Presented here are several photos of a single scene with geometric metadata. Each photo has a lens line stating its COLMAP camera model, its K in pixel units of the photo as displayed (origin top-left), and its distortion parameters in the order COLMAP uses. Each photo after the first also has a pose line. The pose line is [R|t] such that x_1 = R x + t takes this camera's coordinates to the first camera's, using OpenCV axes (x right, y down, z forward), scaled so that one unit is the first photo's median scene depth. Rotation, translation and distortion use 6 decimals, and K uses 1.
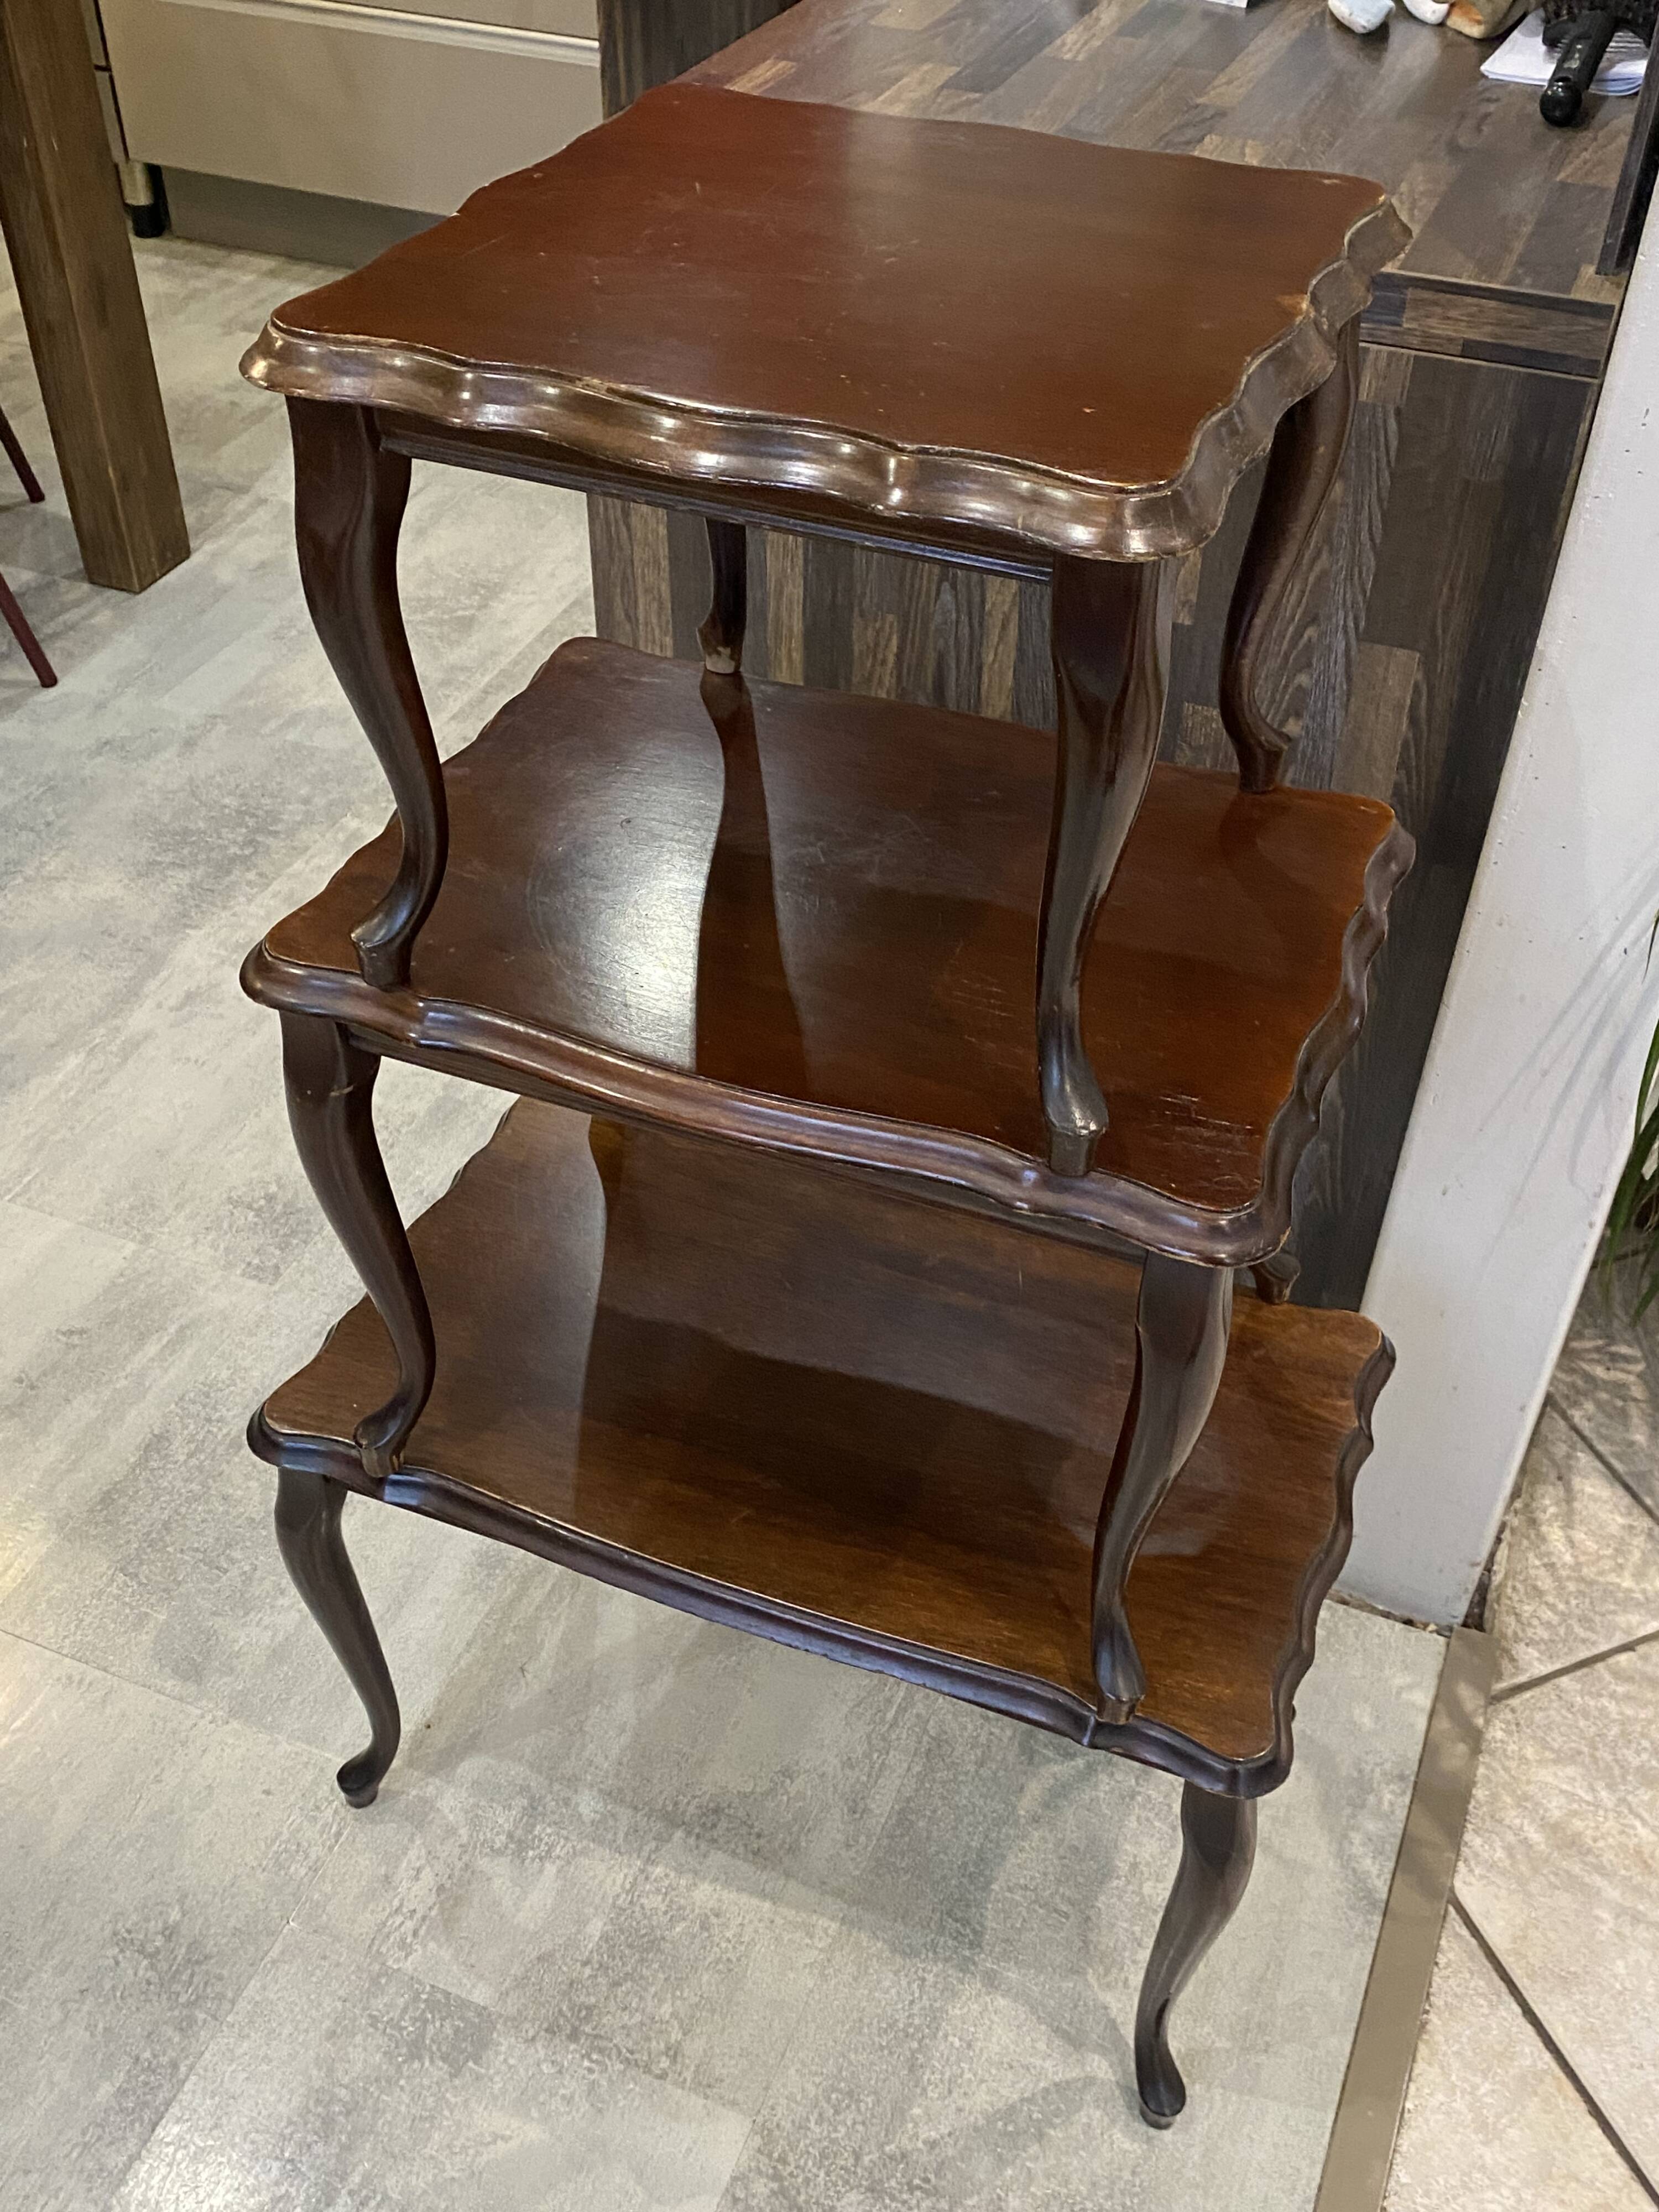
lens RADIAL K [[2173.3, 0, 843.4], [0, 2173.3, 1116.4], [0, 0, 1]] dist [-0.001303, -0.008732]
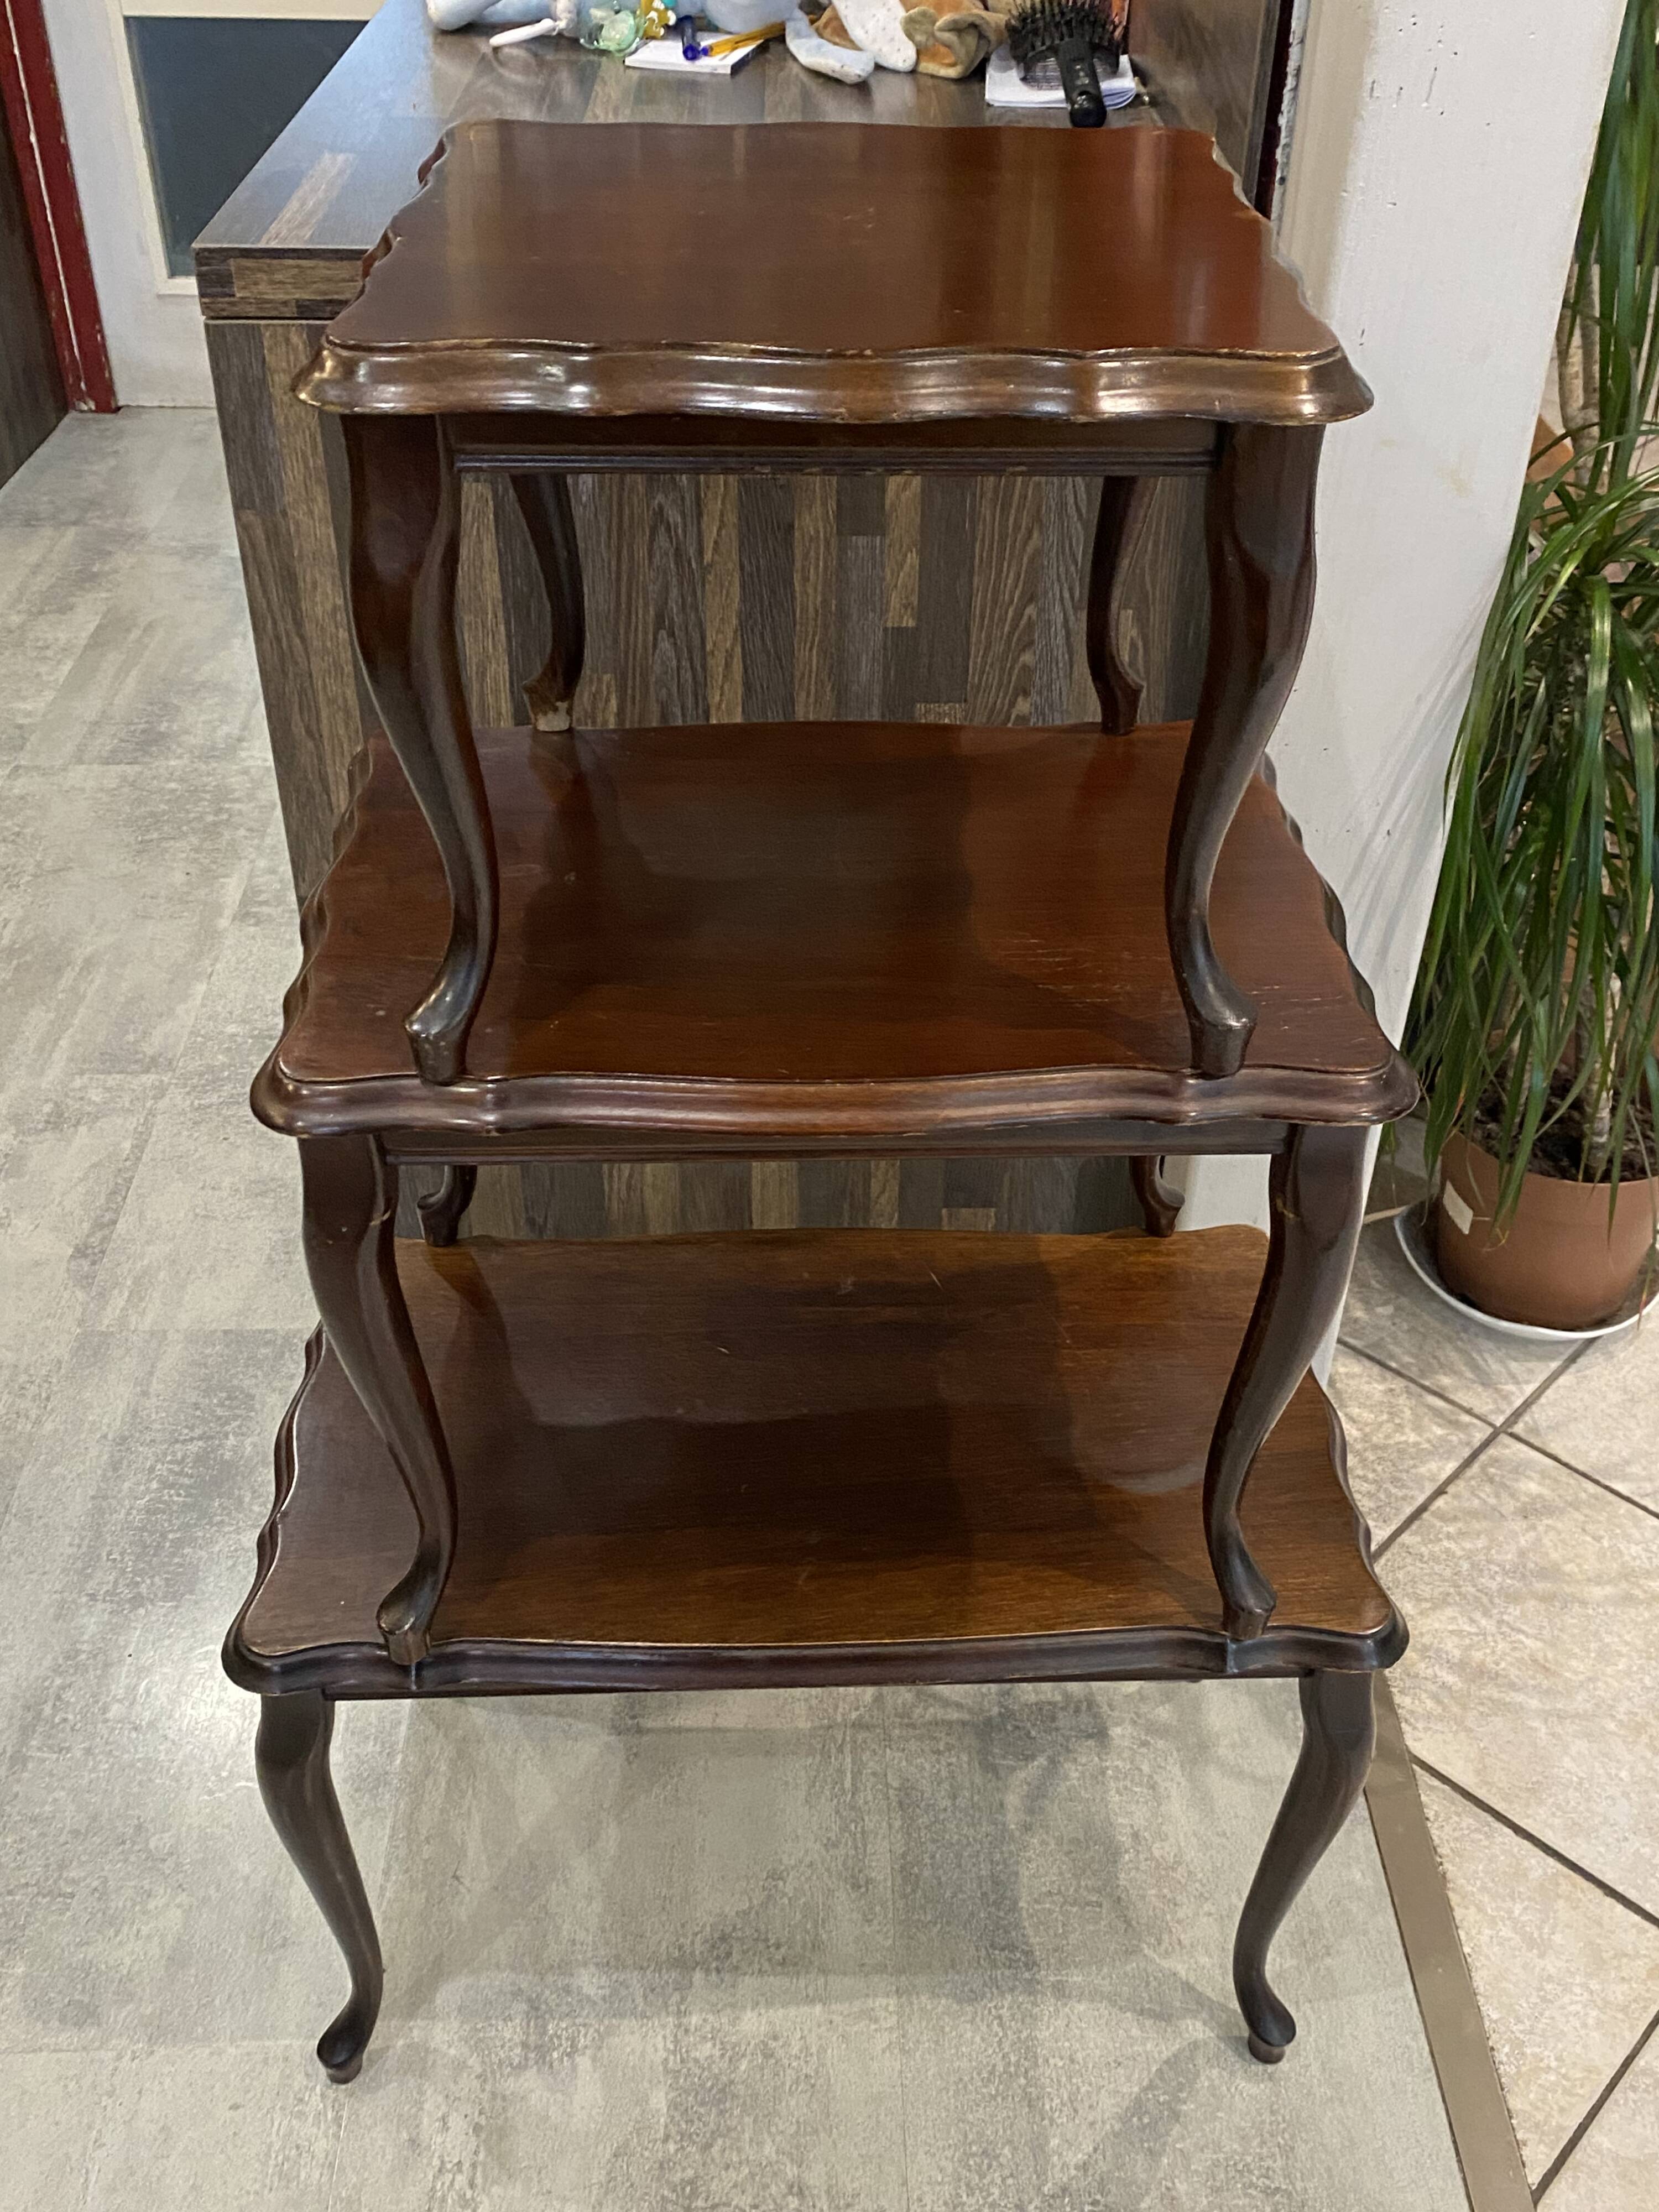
lens RADIAL K [[2169.0, 0, 873.8], [0, 2169.0, 1101.1], [0, 0, 1]] dist [0.039558, -0.096057]
pose [[0.911093, -0.238673, 0.336074, -0.246719], [0.263040, 0.964372, -0.028221, 0.015299], [-0.317364, 0.114113, 0.941413, 0.055010]]
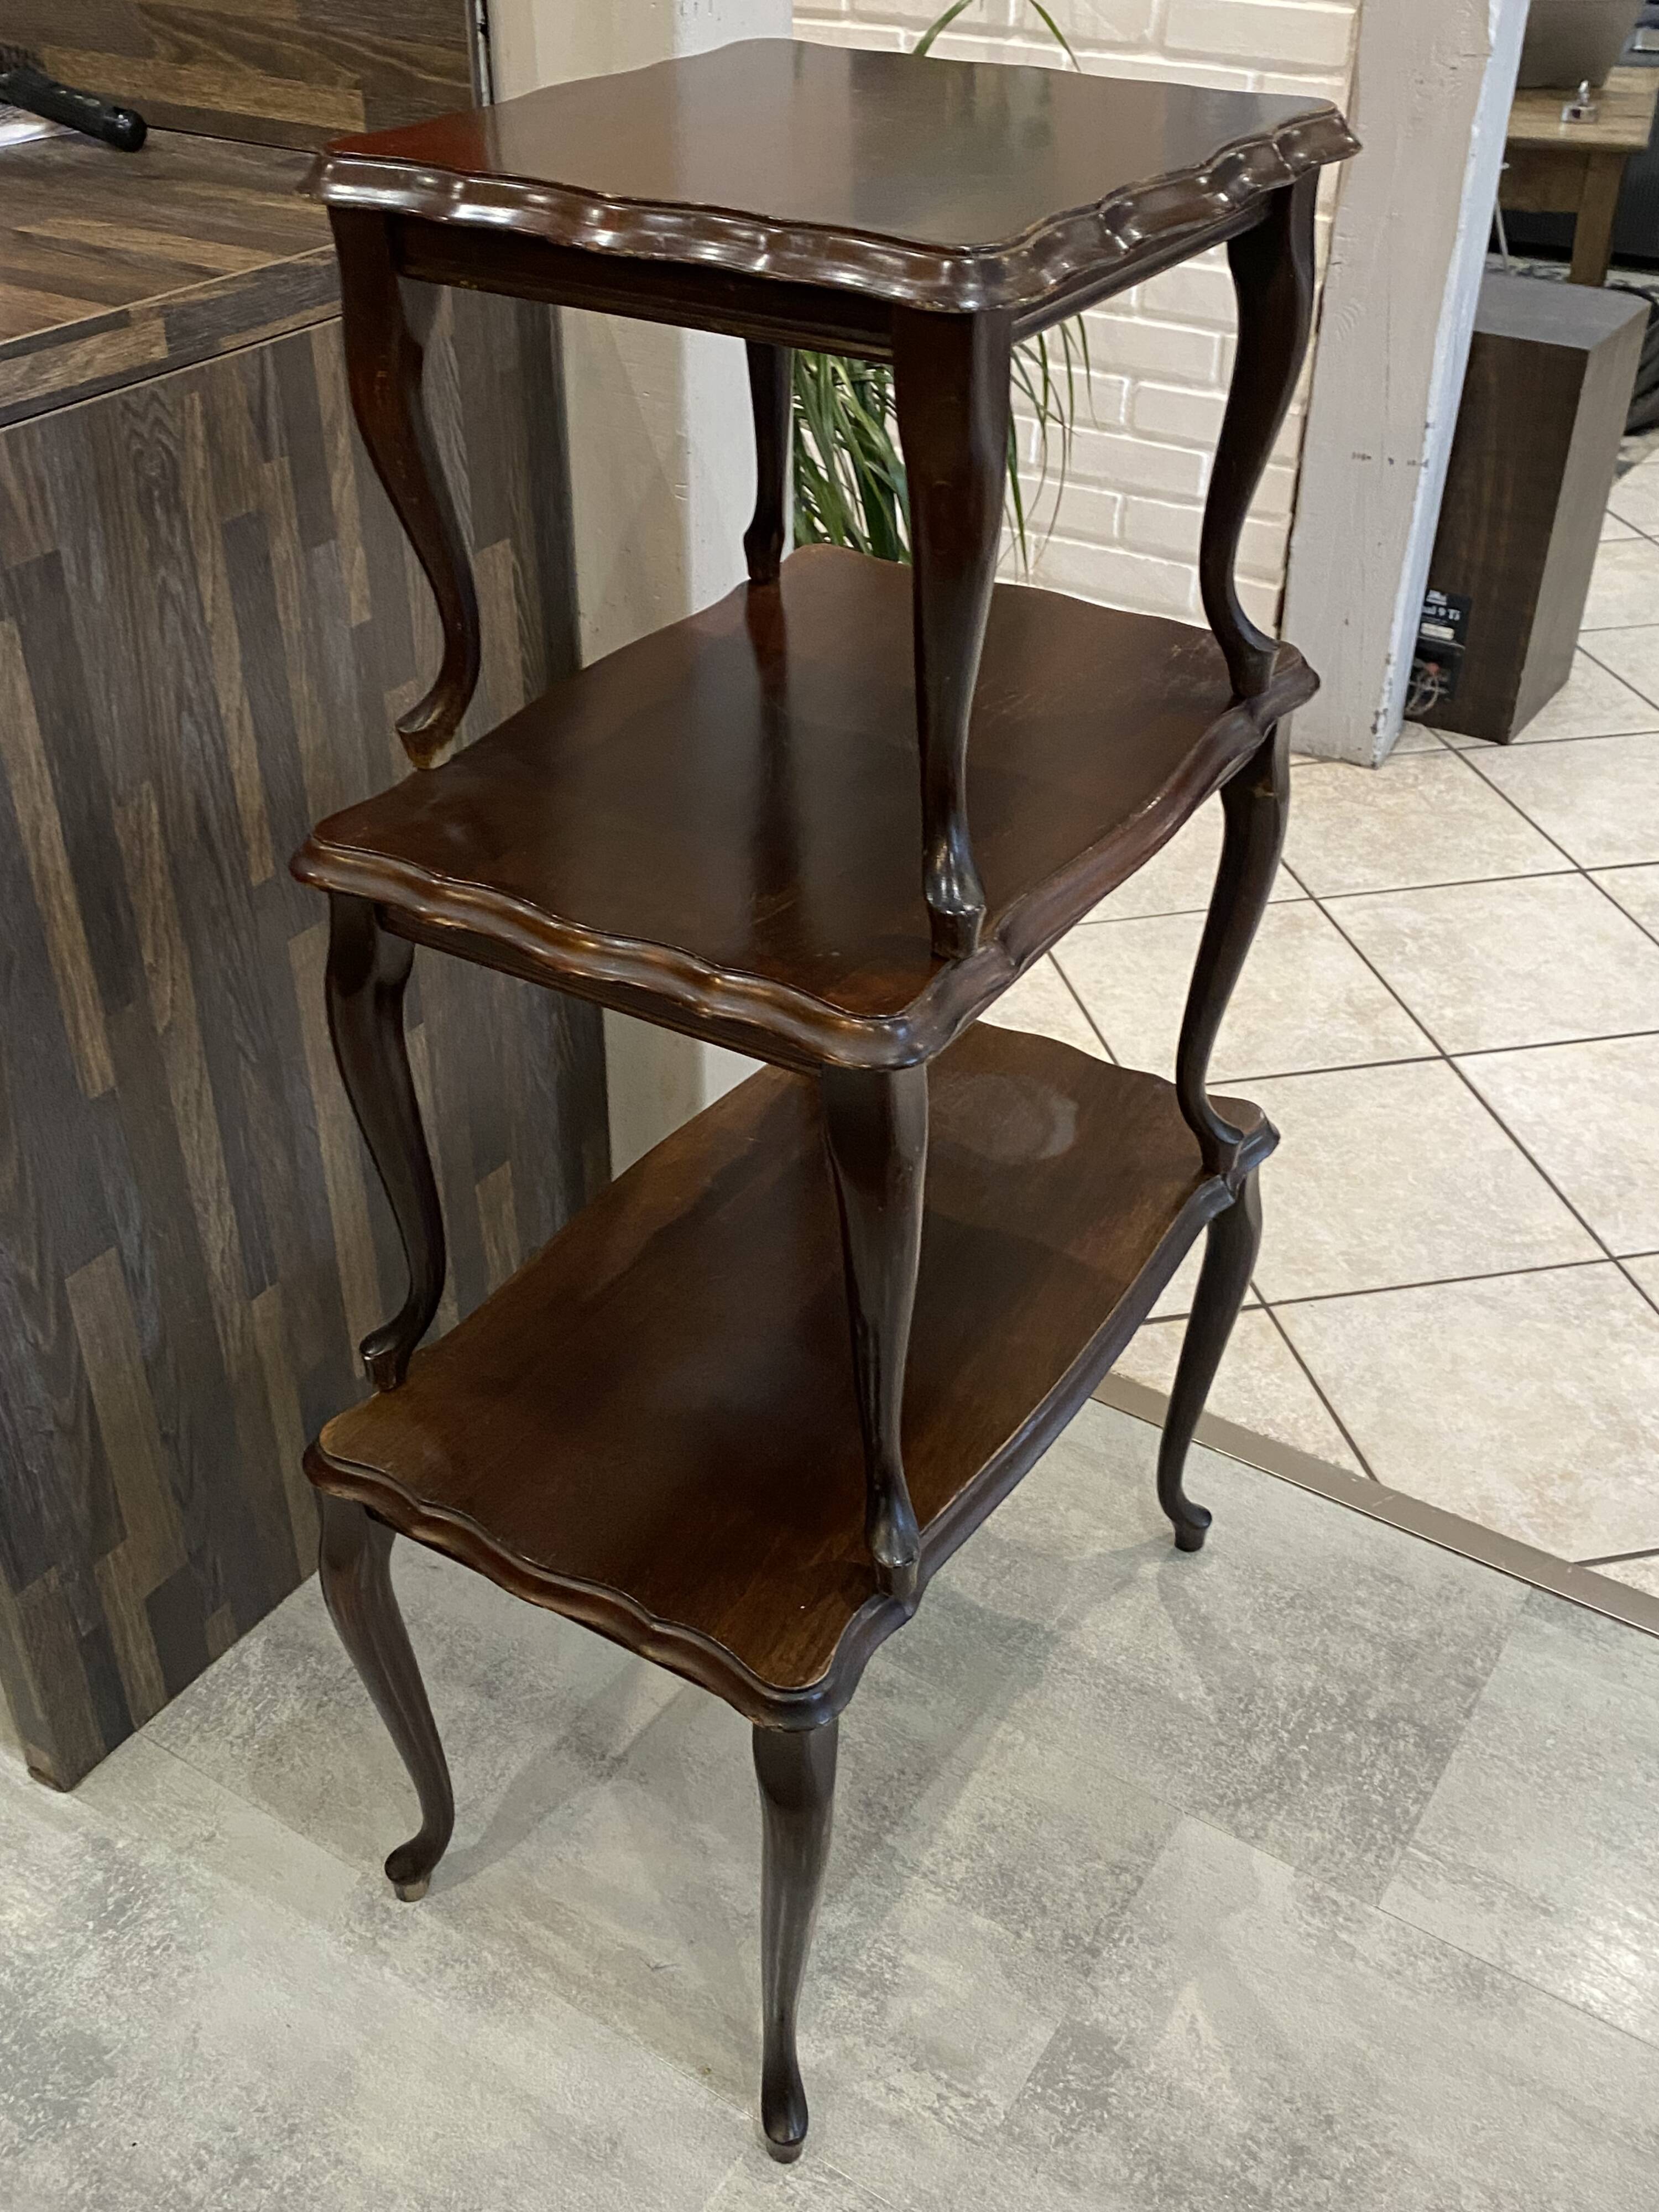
lens RADIAL K [[2145.7, 0, 831.4], [0, 2145.7, 1060.8], [0, 0, 1]] dist [0.005247, -0.022568]
pose [[0.177578, -0.557720, 0.810811, -0.712110], [0.641070, 0.690667, 0.334676, -0.268257], [-0.746656, 0.460356, 0.480185, 0.418976]]
